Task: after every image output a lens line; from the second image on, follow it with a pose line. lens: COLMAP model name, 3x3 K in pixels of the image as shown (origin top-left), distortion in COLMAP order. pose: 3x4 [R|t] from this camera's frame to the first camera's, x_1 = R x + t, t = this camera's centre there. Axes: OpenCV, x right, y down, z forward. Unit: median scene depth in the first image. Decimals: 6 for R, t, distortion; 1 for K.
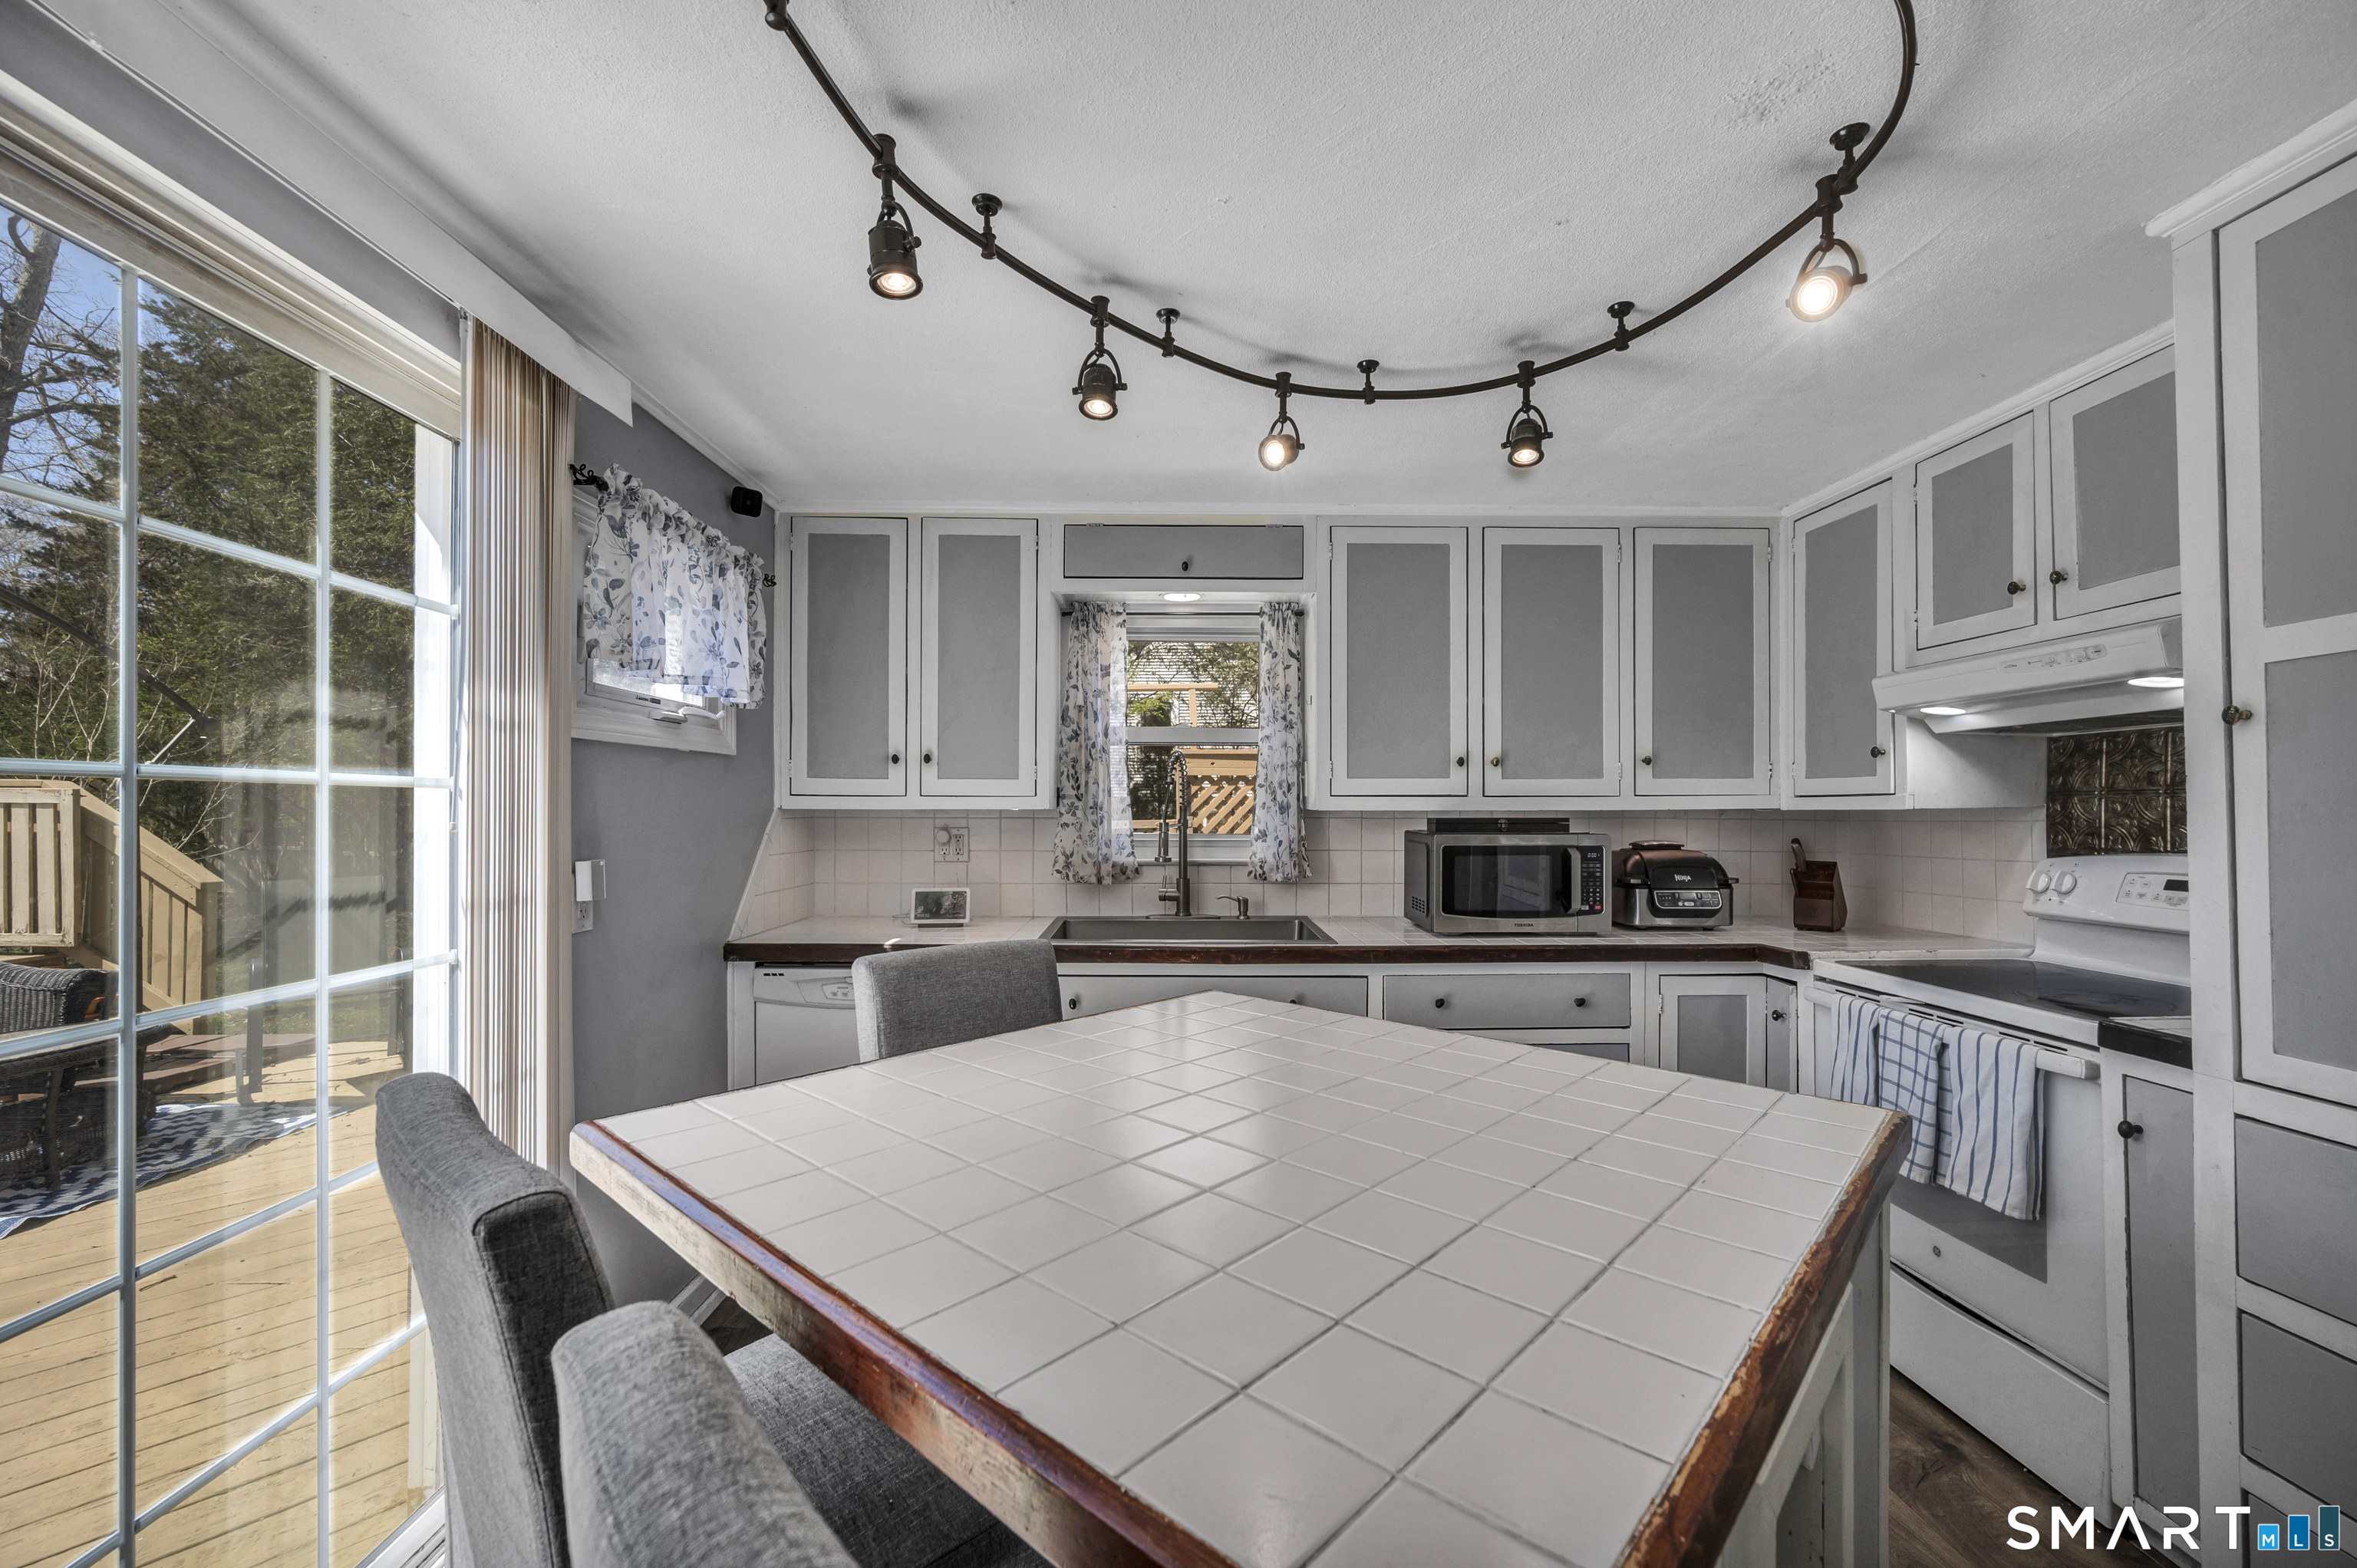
lens RADIAL K [[954.1, 0, 1182.9], [0, 954.1, 806.4], [0, 0, 1]] dist [-0.001419, -0.000328]
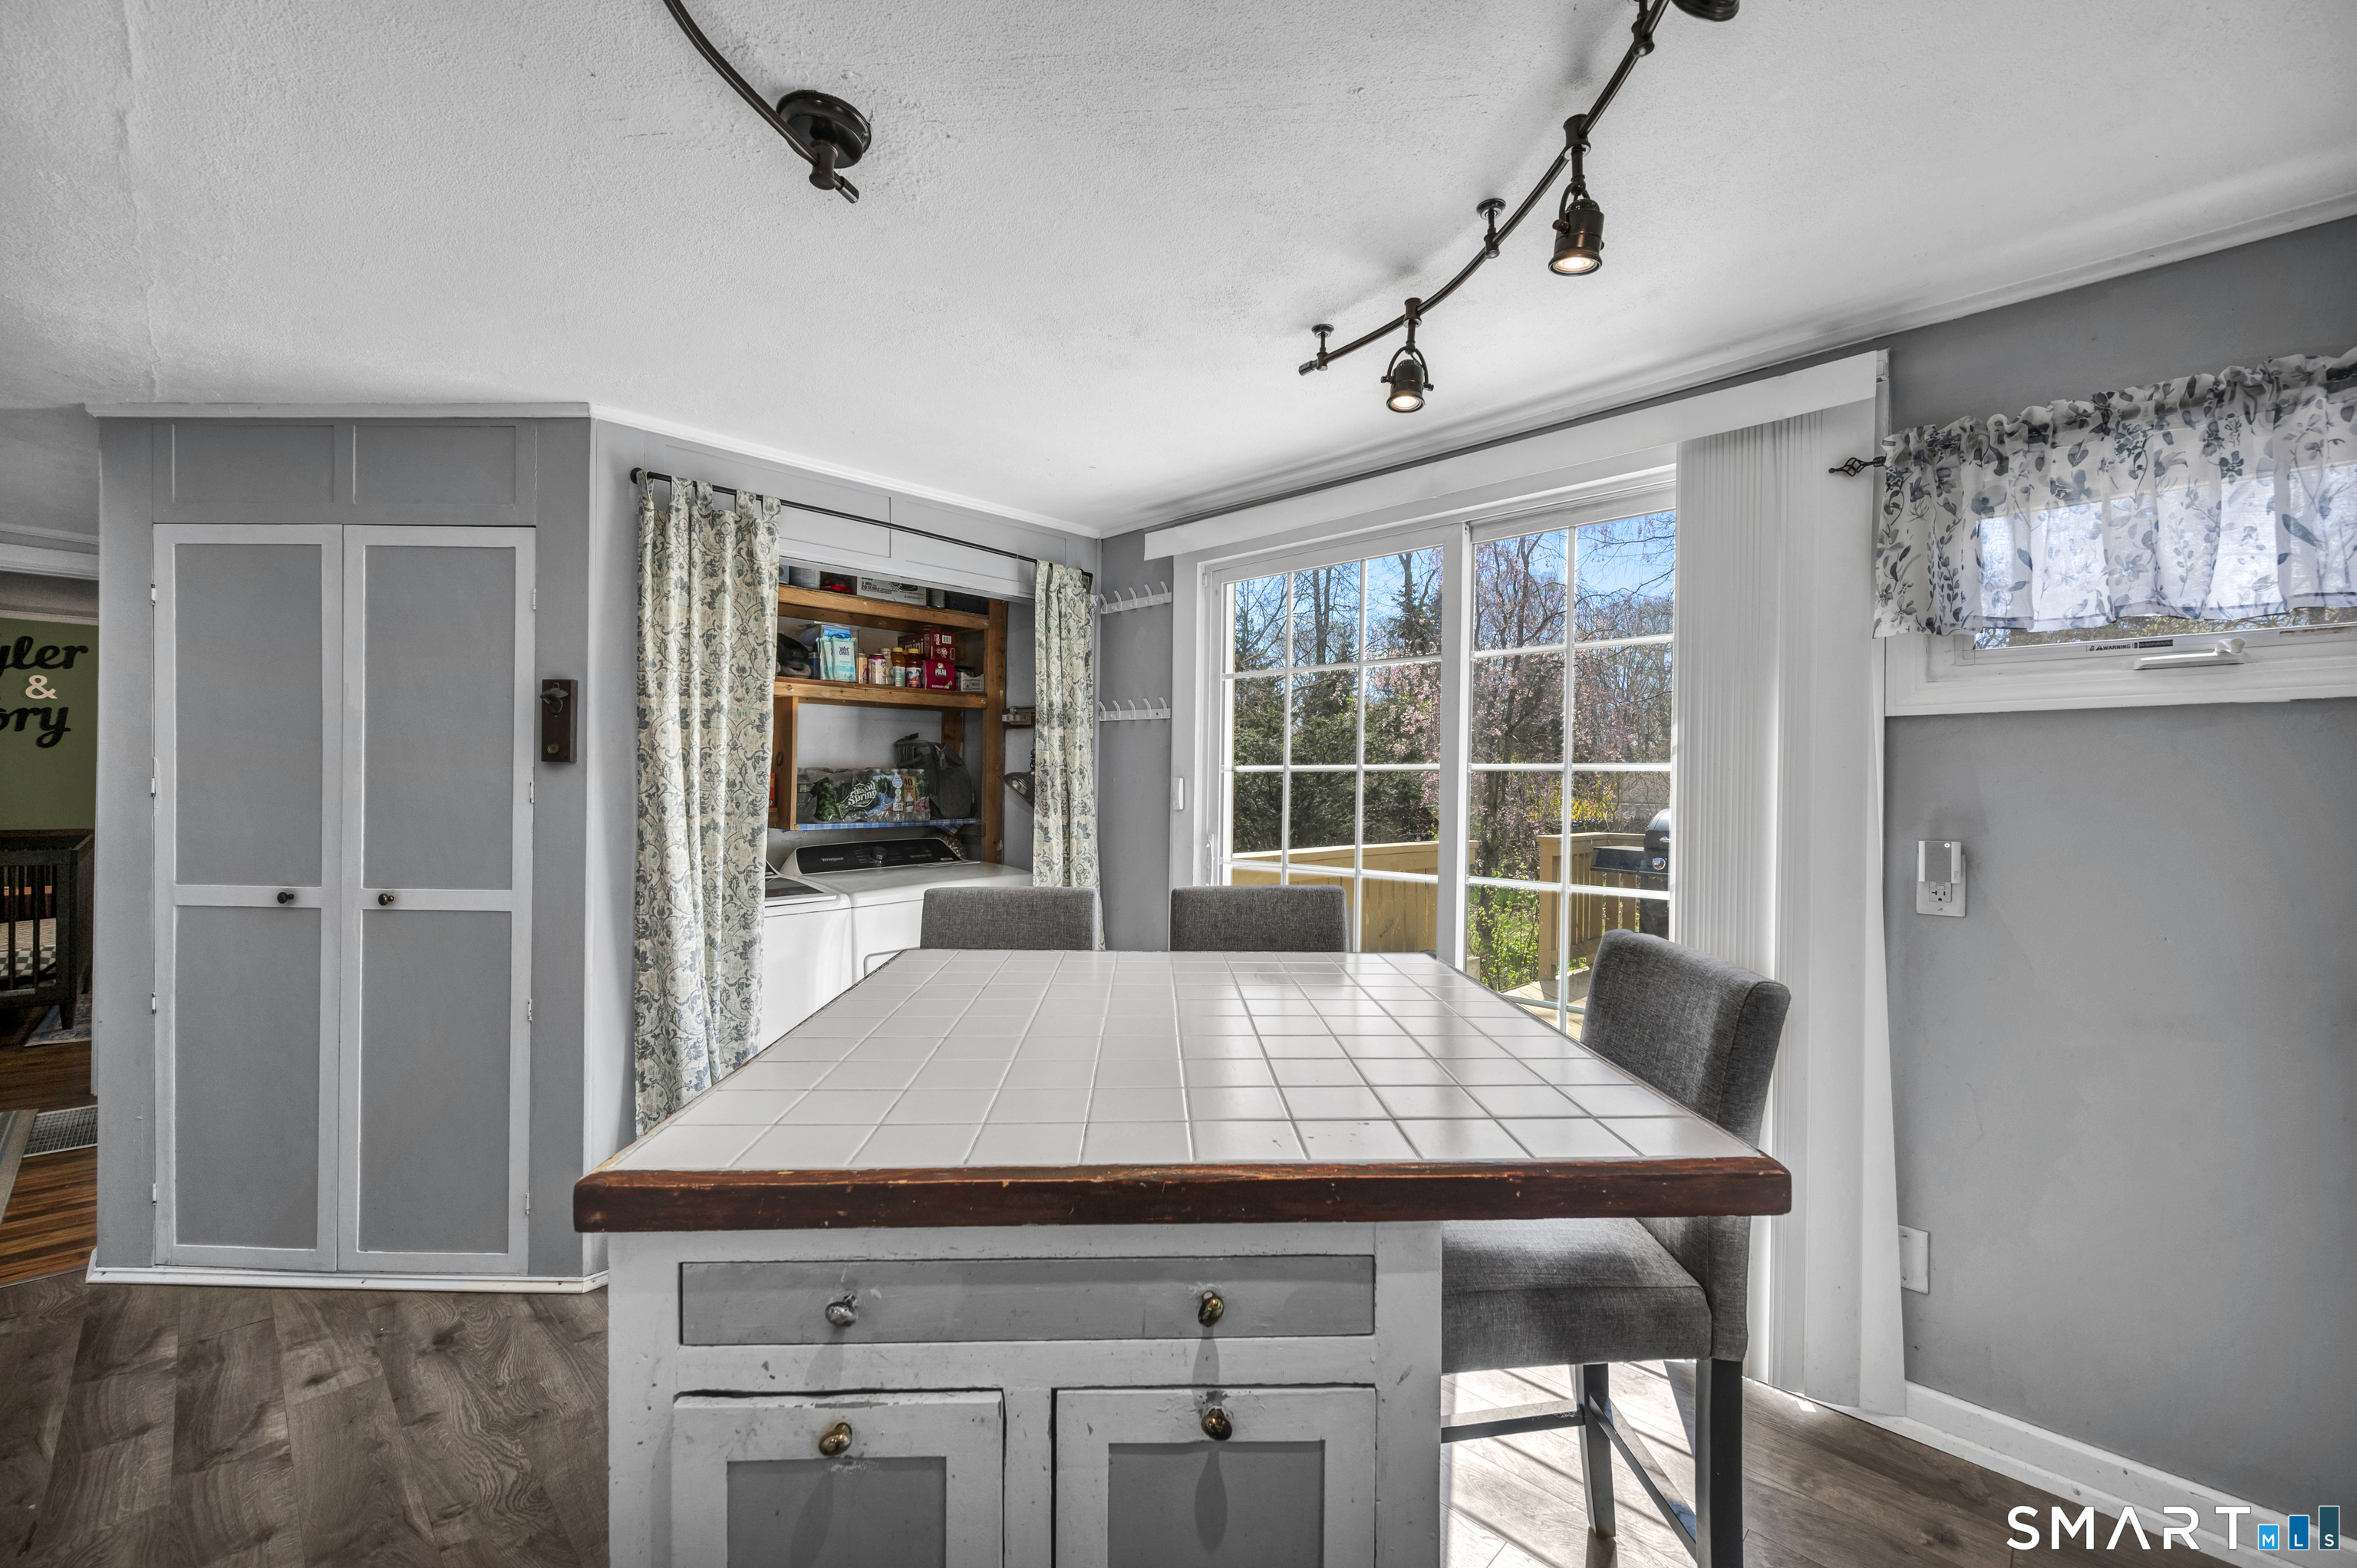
lens RADIAL K [[948.7, 0, 1182.1], [0, 948.7, 789.6], [0, 0, 1]] dist [-0.000613, -0.000165]
pose [[-0.711413, -0.003185, -0.702767, 0.449362], [-0.007174, 0.999971, 0.002730, 0.005471], [0.702738, 0.006984, -0.711415, 0.880607]]
